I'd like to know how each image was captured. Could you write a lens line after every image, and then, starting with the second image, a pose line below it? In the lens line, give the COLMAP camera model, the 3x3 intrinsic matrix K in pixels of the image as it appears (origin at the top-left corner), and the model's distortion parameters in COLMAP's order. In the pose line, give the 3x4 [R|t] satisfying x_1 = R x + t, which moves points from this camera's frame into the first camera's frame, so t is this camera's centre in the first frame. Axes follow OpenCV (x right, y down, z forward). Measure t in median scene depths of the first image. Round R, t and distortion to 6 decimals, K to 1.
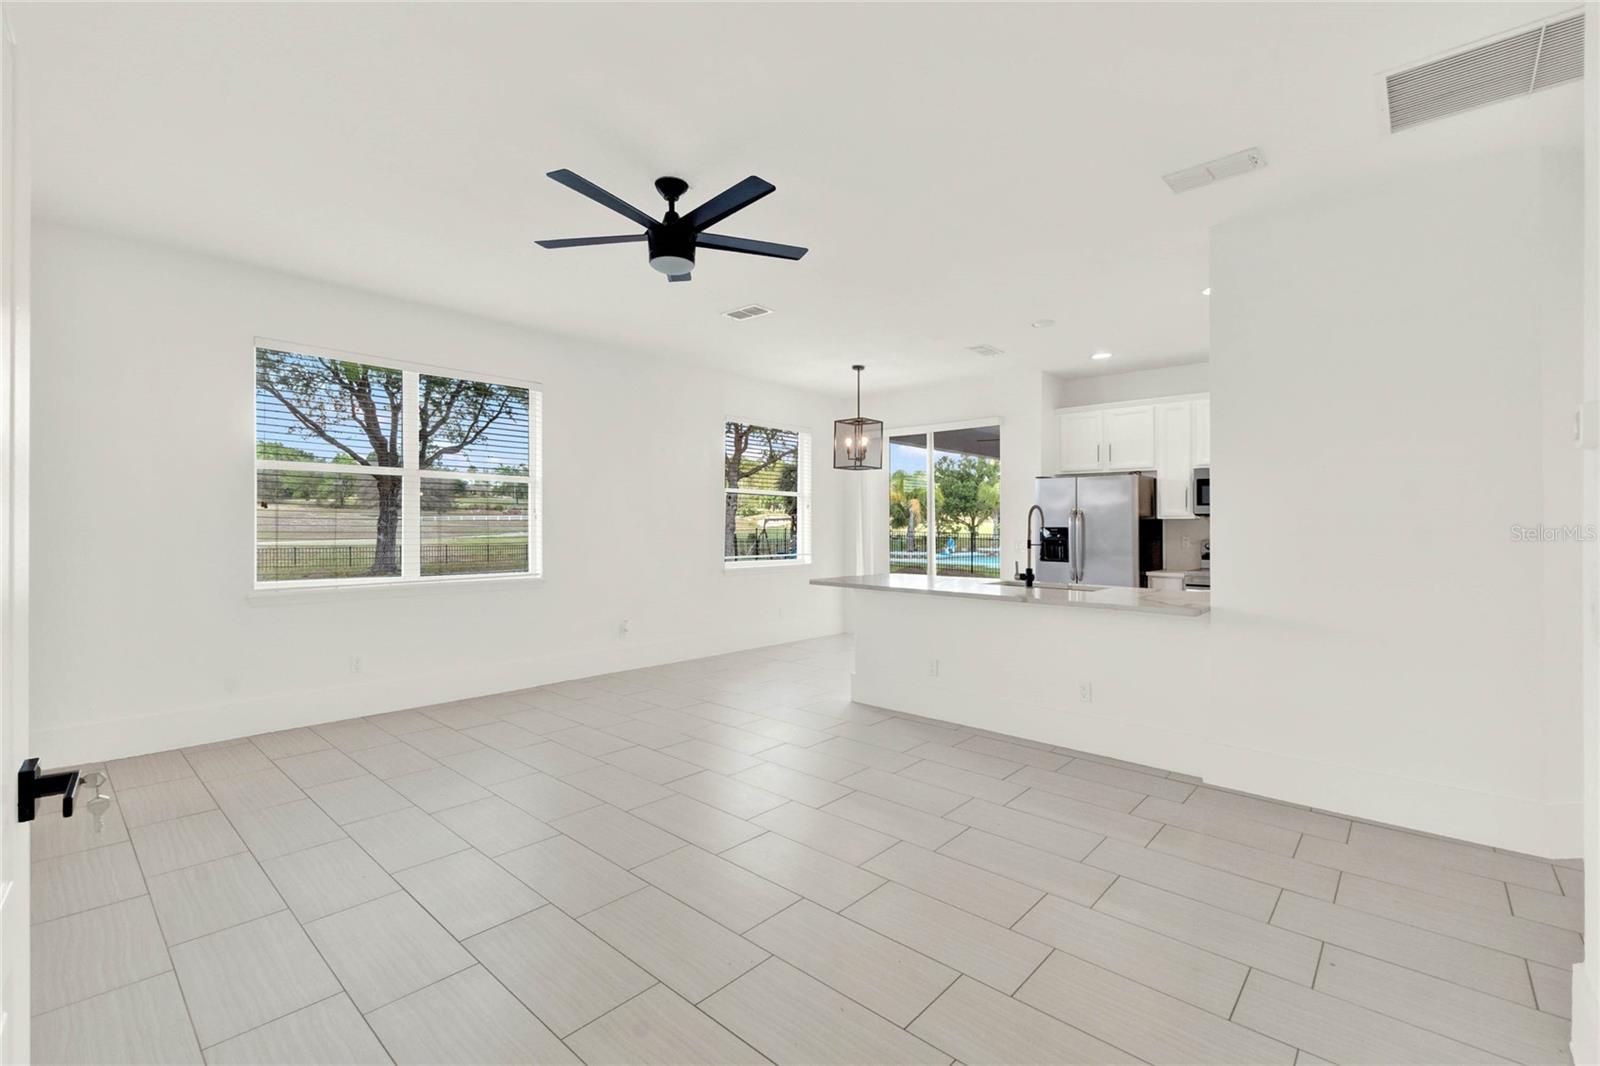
lens RADIAL K [[717.0, 0, 798.9], [0, 717.0, 525.0], [0, 0, 1]] dist [-0.000833, -0.000003]
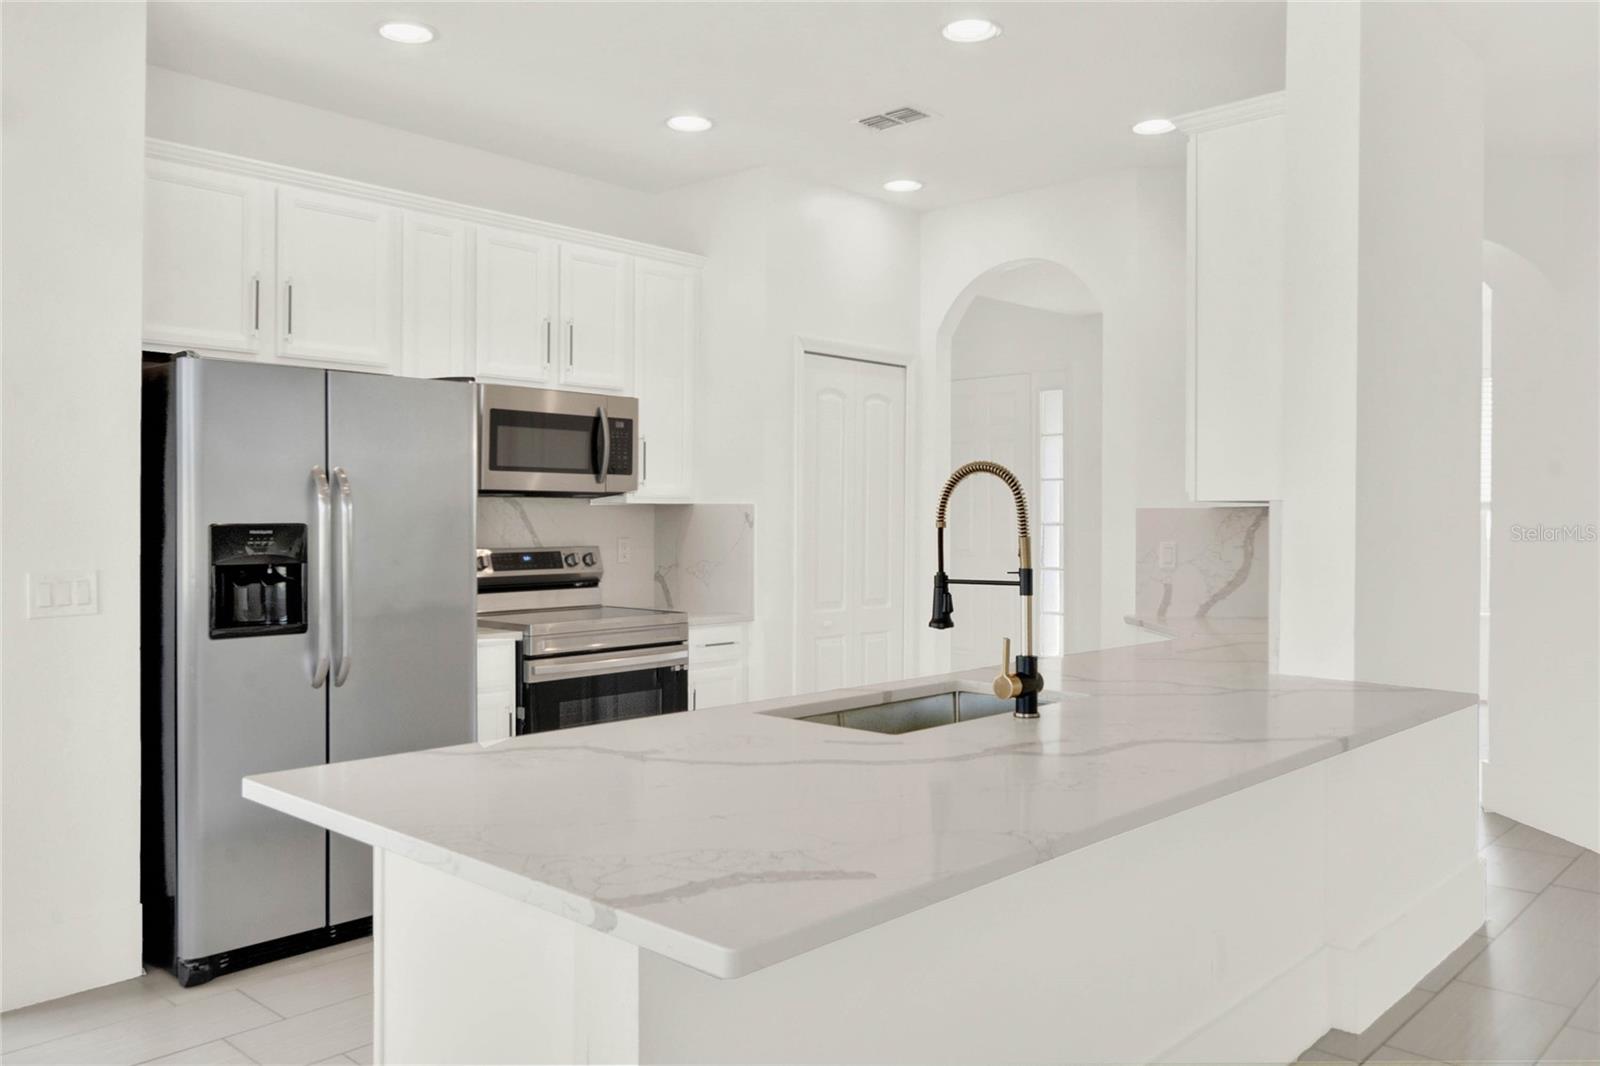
lens RADIAL K [[1227.7, 0, 787.3], [0, 1227.7, 526.6], [0, 0, 1]] dist [-0.005824, -0.004508]
pose [[0.029786, -0.012332, 0.999480, -0.157698], [-0.005070, 0.999909, 0.012488, -0.003025], [-0.999543, -0.005440, 0.029721, 0.735059]]
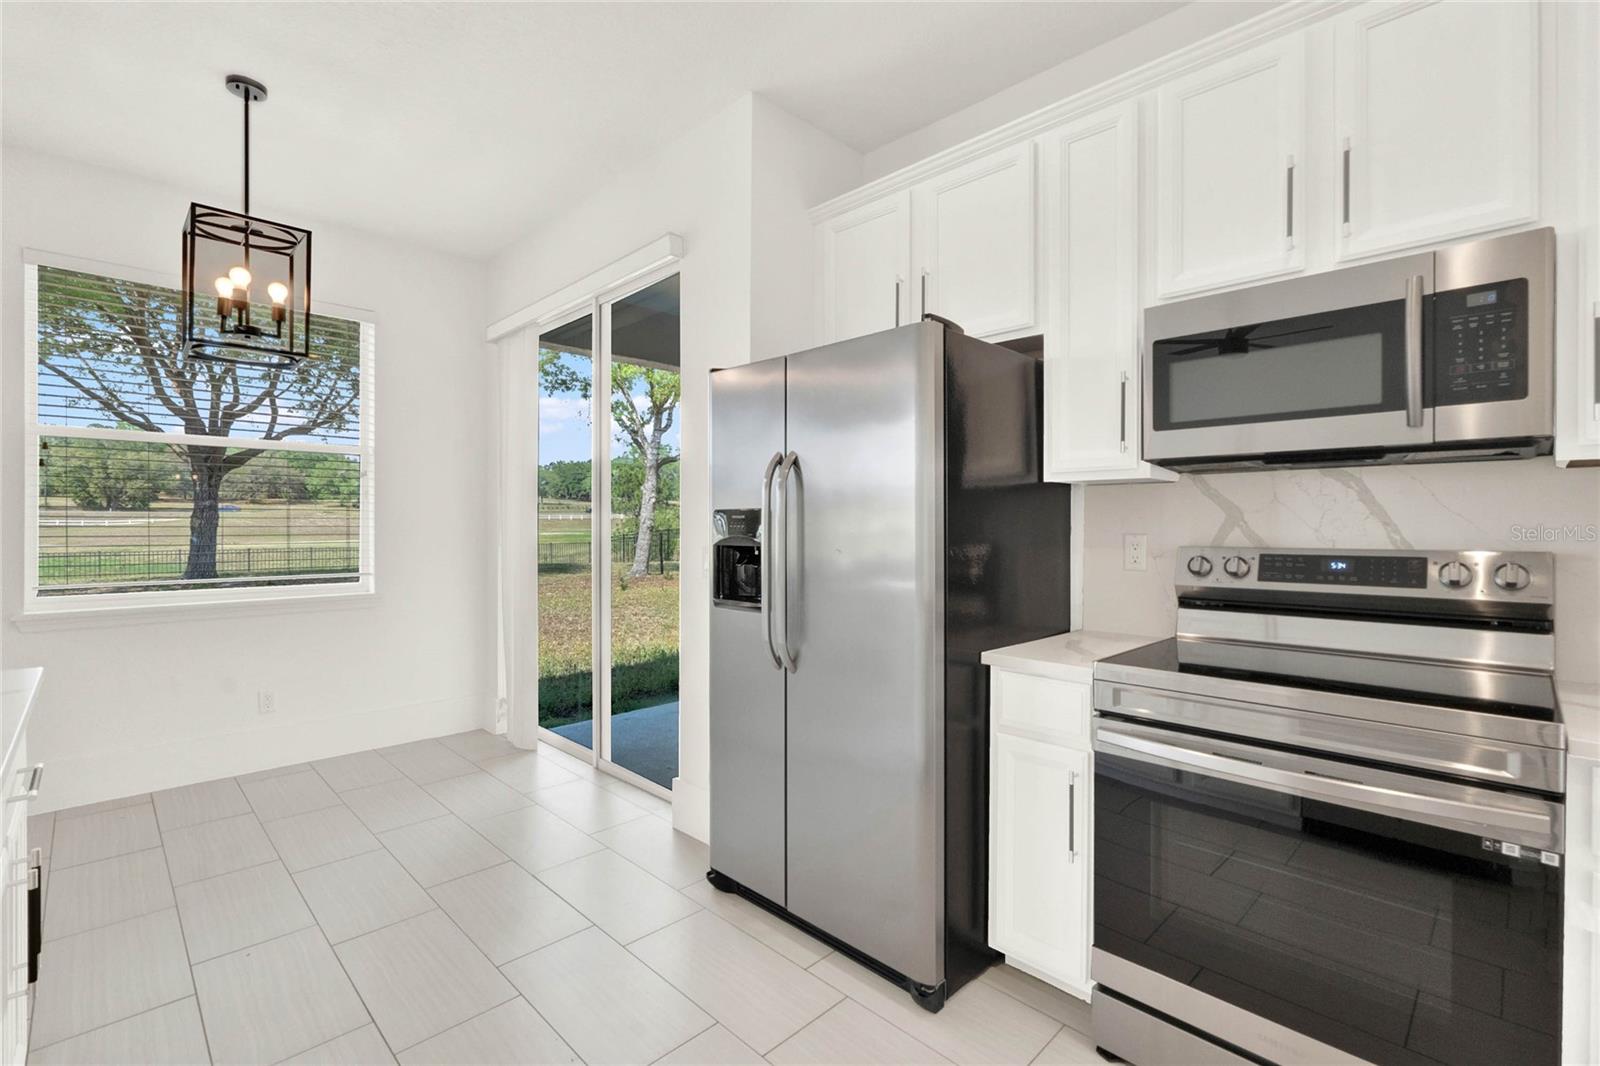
lens RADIAL K [[717.8, 0, 811.8], [0, 717.8, 527.2], [0, 0, 1]] dist [-0.021102, -0.000218]
pose [[0.998674, -0.003097, -0.051388, 0.395730], [0.003258, 0.999990, 0.003065, 0.010559], [0.051378, -0.003228, 0.998674, 0.643119]]
